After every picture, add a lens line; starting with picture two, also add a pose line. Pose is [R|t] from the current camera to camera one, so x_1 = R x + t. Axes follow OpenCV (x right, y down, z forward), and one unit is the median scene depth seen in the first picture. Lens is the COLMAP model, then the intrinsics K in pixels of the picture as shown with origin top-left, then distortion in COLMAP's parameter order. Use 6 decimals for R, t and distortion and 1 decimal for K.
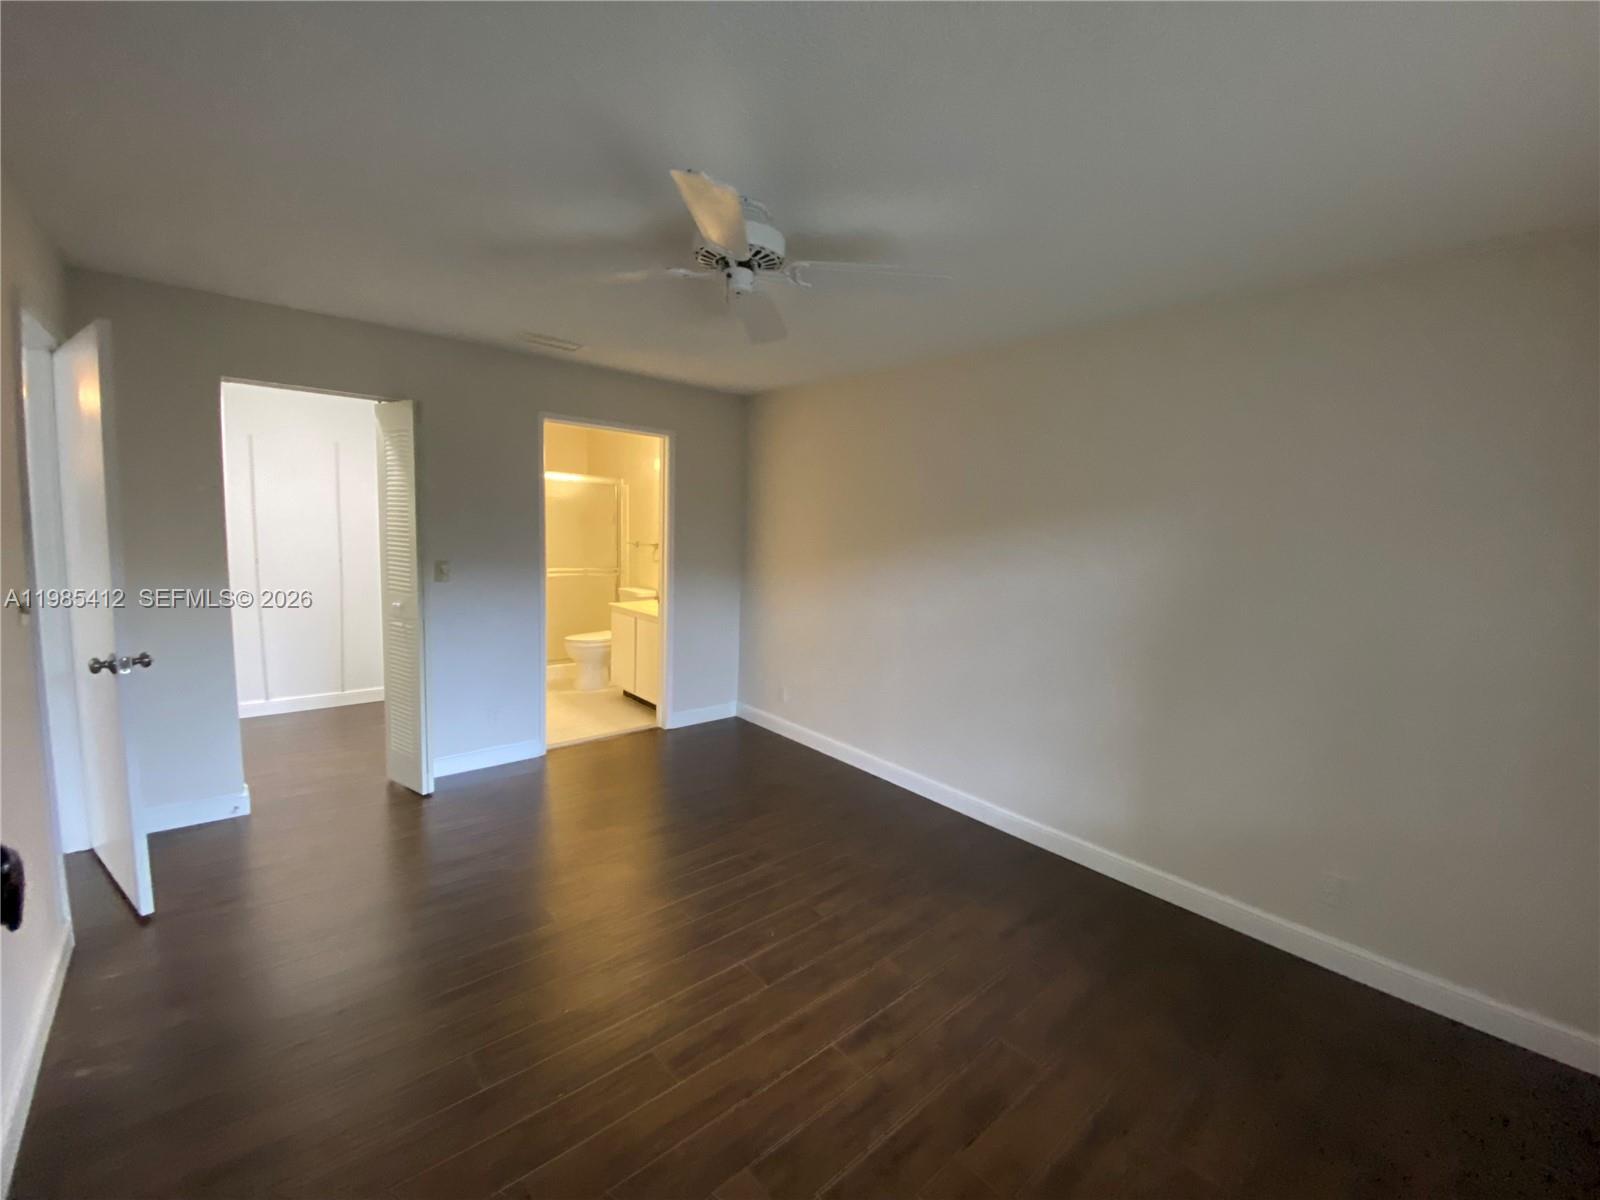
lens RADIAL K [[655.4, 0, 798.7], [0, 655.4, 599.6], [0, 0, 1]] dist [0.023449, -0.019911]
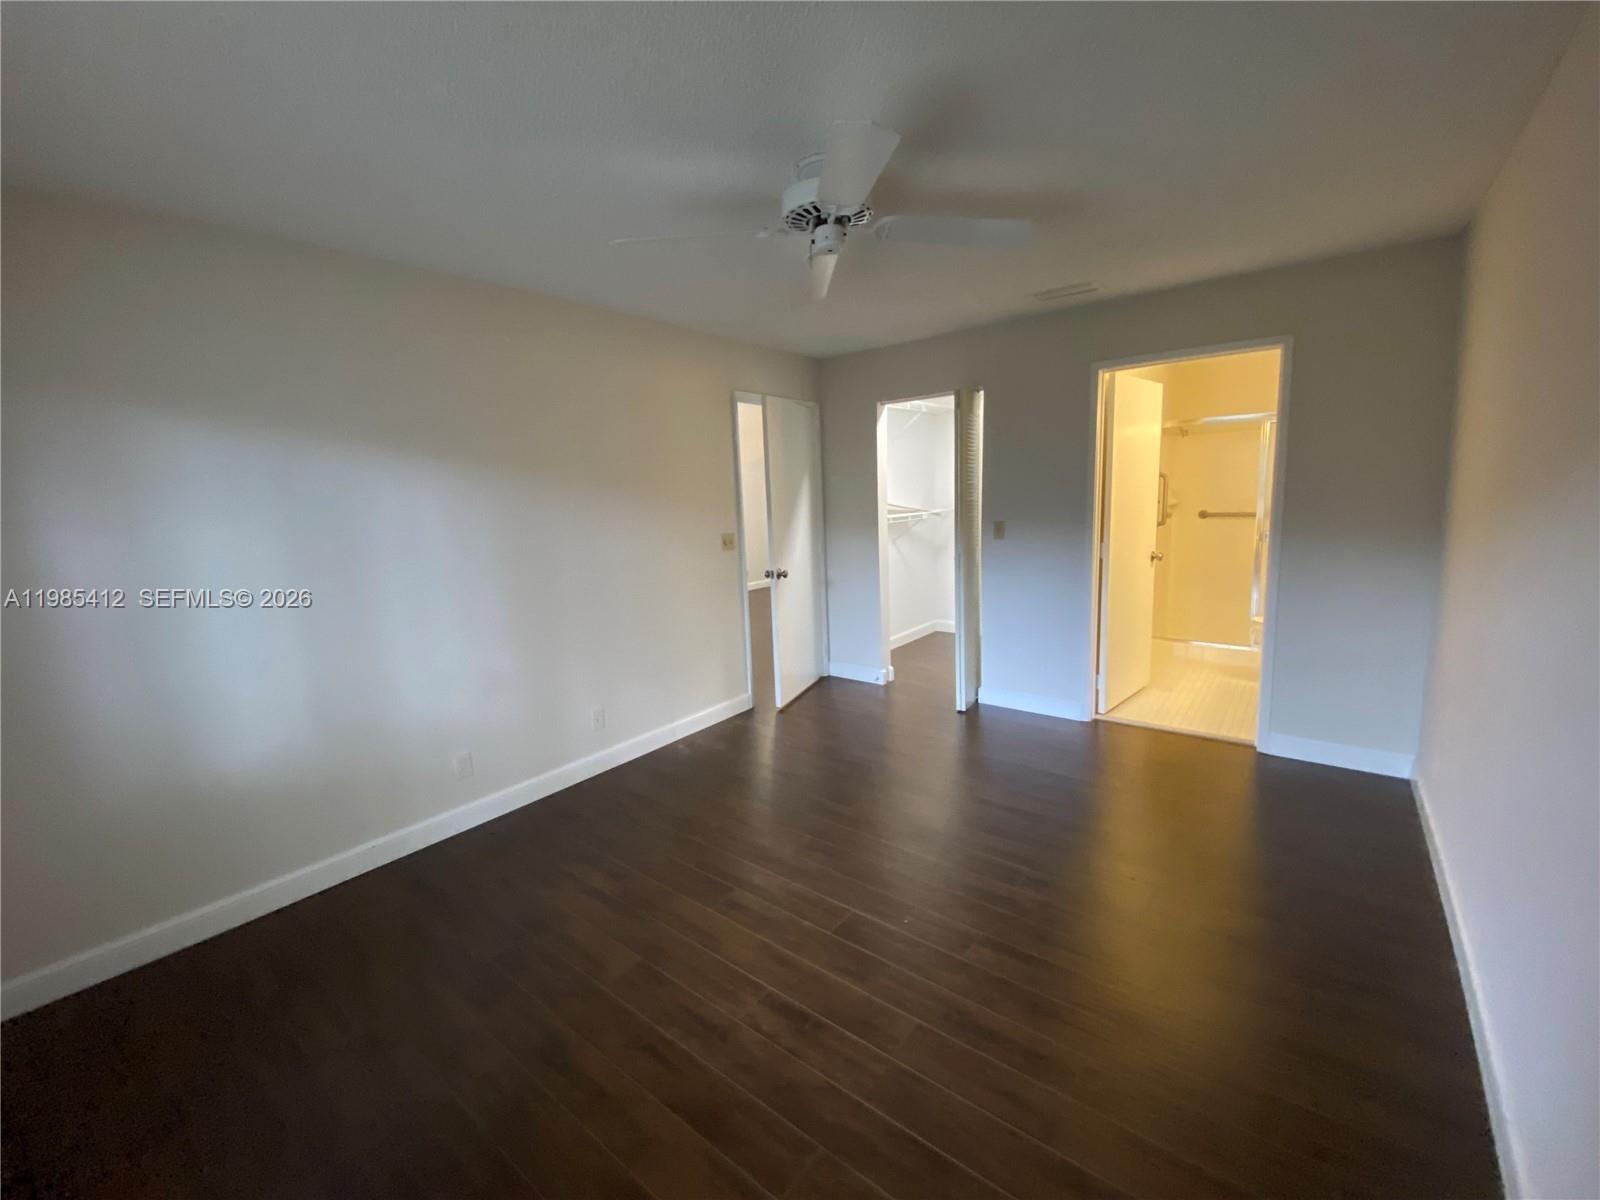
lens RADIAL K [[655.2, 0, 800.0], [0, 655.2, 600.0], [0, 0, 1]] dist [0.023406, -0.000078]
pose [[0.181675, 0.115739, -0.976524, 0.508971], [-0.067201, 0.992189, 0.105093, -0.019600], [0.981060, 0.046531, 0.188034, 0.422491]]
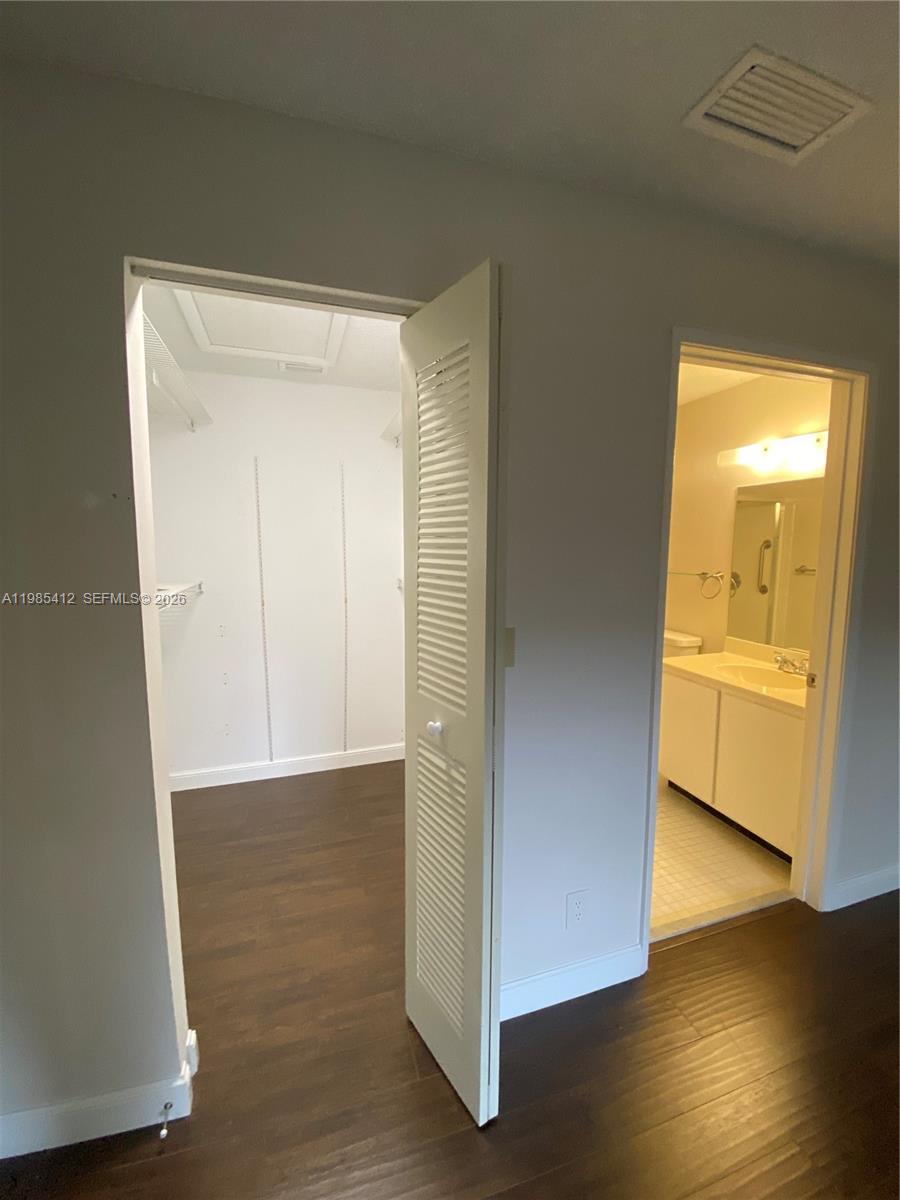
lens RADIAL K [[491.4, 0, 455.4], [0, 491.4, 610.9], [0, 0, 1]] dist [0.023406, -0.000078]
pose [[0.925569, 0.018876, -0.378108, -0.409647], [-0.012670, 0.999741, 0.018894, -0.077533], [0.378367, -0.012697, 0.925568, 0.595679]]
